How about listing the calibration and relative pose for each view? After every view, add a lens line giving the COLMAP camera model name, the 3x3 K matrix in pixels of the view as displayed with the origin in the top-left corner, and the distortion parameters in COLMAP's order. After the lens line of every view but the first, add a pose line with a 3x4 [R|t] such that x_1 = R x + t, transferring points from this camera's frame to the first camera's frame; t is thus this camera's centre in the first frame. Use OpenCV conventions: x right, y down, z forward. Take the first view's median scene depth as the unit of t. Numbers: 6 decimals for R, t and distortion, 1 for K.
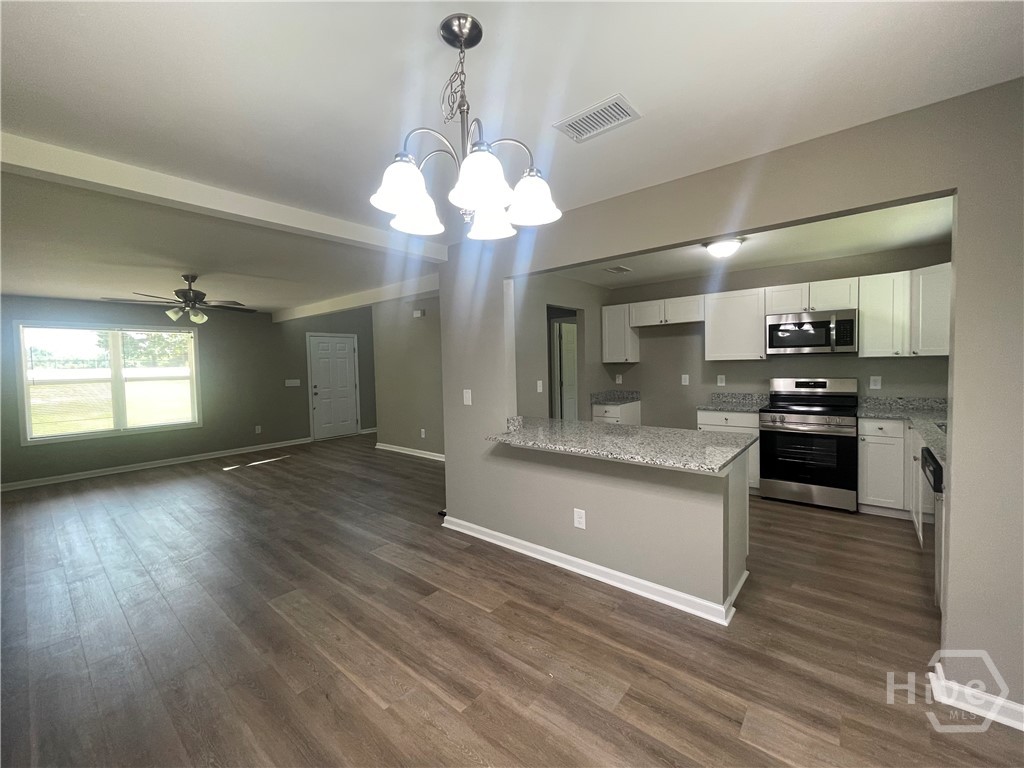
lens RADIAL K [[416.4, 0, 513.1], [0, 416.4, 382.4], [0, 0, 1]] dist [-0.002158, 0.001223]
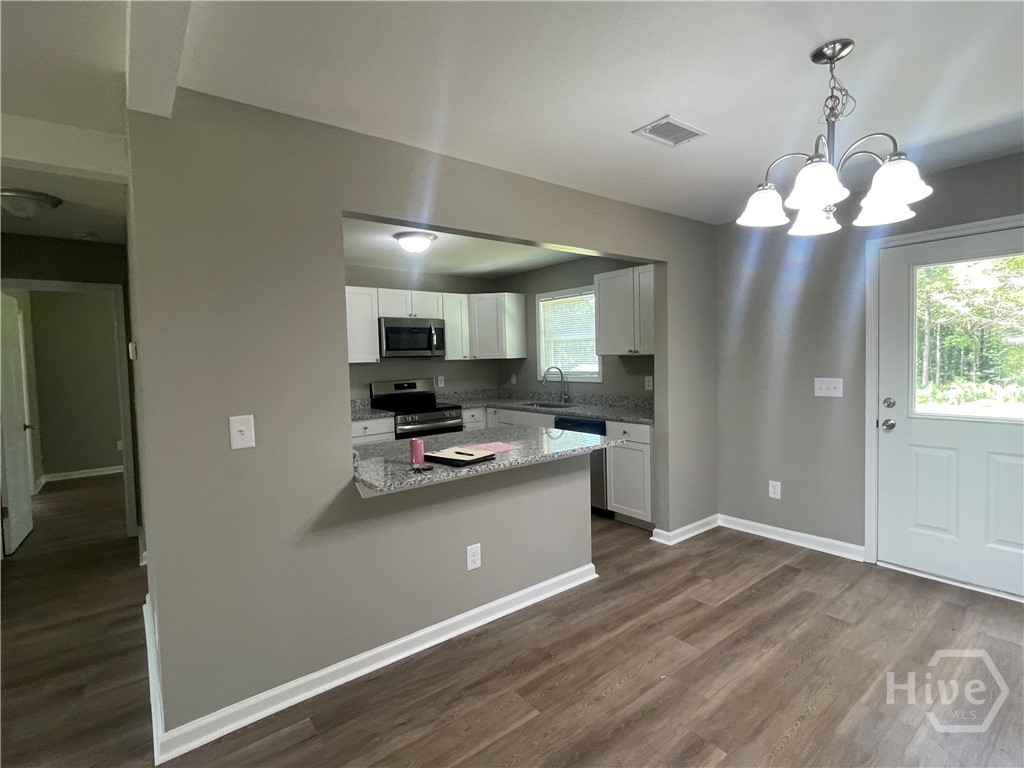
lens RADIAL K [[498.3, 0, 512.6], [0, 498.3, 380.2], [0, 0, 1]] dist [-0.004178, 0.001565]
pose [[0.212556, -0.027318, 0.976767, -0.896184], [0.067812, 0.997612, 0.013144, -0.014254], [-0.974793, 0.063443, 0.213901, 0.867580]]
